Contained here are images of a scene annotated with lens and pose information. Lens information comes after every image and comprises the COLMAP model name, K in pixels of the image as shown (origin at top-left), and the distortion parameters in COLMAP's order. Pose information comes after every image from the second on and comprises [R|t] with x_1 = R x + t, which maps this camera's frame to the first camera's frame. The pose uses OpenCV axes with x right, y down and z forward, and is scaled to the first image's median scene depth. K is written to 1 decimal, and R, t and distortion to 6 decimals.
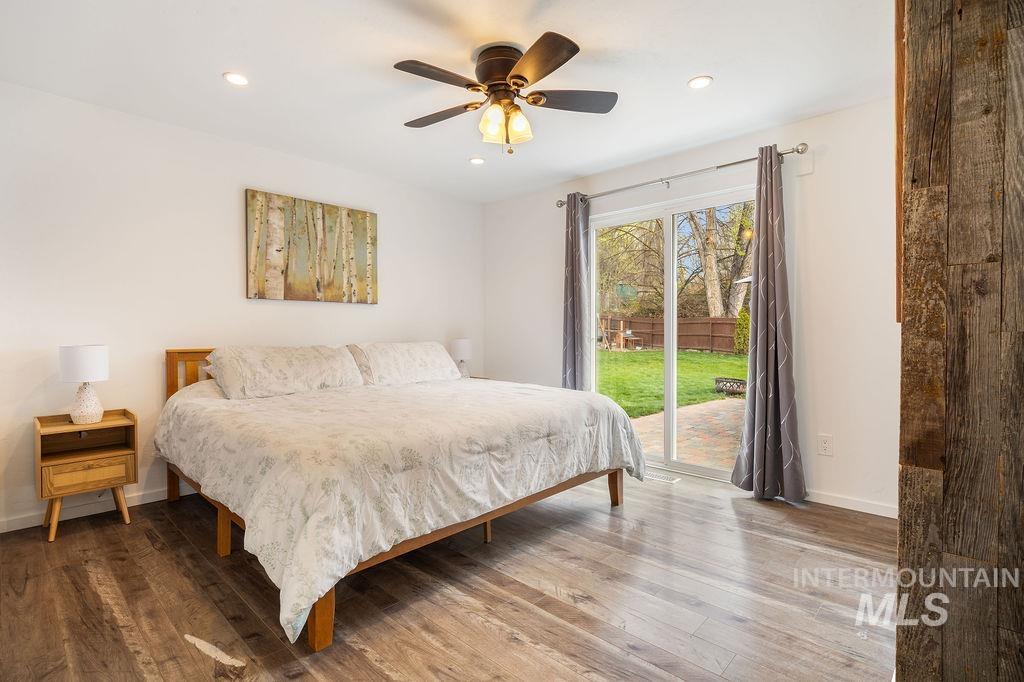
lens RADIAL K [[491.7, 0, 515.9], [0, 491.7, 347.4], [0, 0, 1]] dist [0.022181, -0.000090]
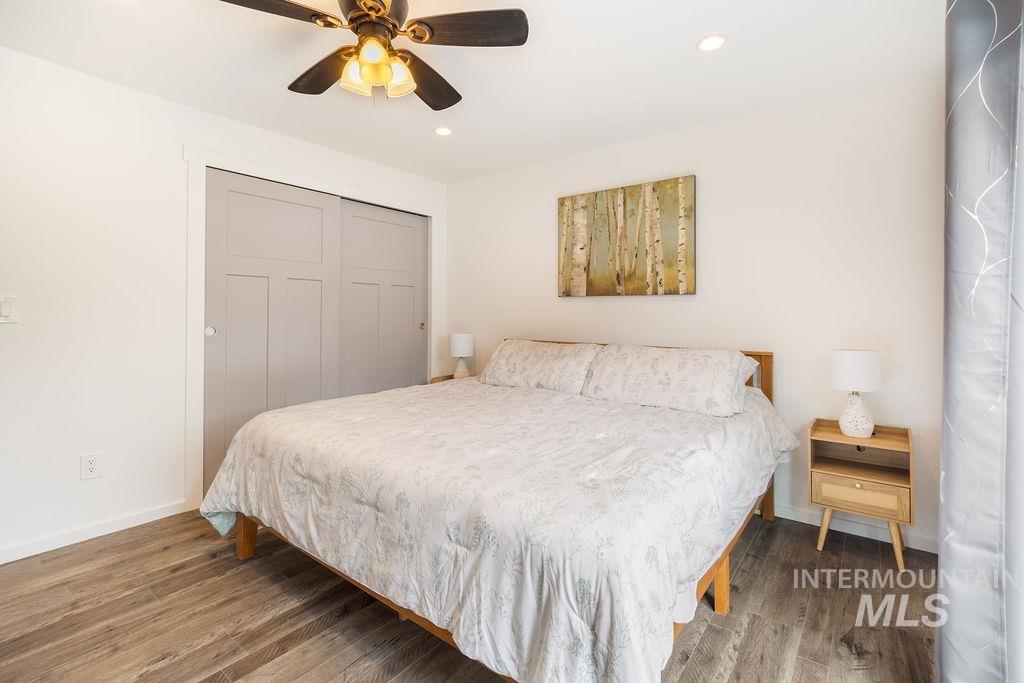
lens RADIAL K [[469.0, 0, 510.6], [0, 469.0, 319.3], [0, 0, 1]] dist [0.001772, 0.000430]
pose [[0.092698, 0.015817, -0.995569, 0.468560], [-0.041988, 0.999046, 0.011962, -0.054345], [0.994809, 0.040694, 0.093274, 0.760107]]
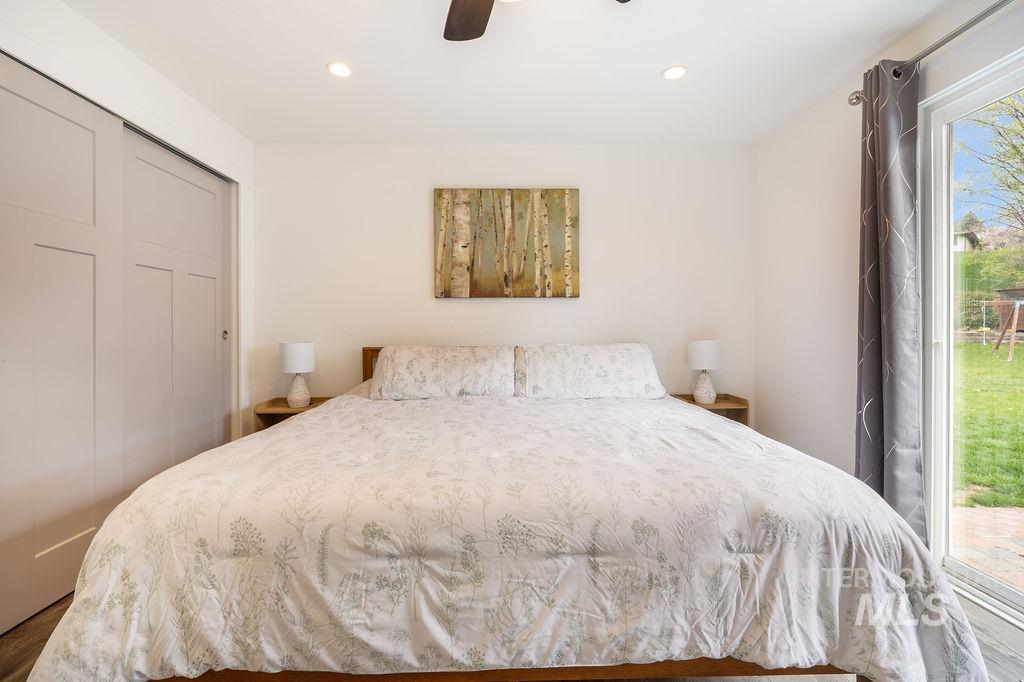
lens RADIAL K [[455.8, 0, 512.0], [0, 455.8, 341.0], [0, 0, 1]] dist [-0.004459, -0.000674]
pose [[0.701992, 0.015198, -0.712023, 0.217766], [-0.021579, 0.999767, 0.000066, -0.013818], [0.711858, 0.015318, 0.702157, 0.440337]]
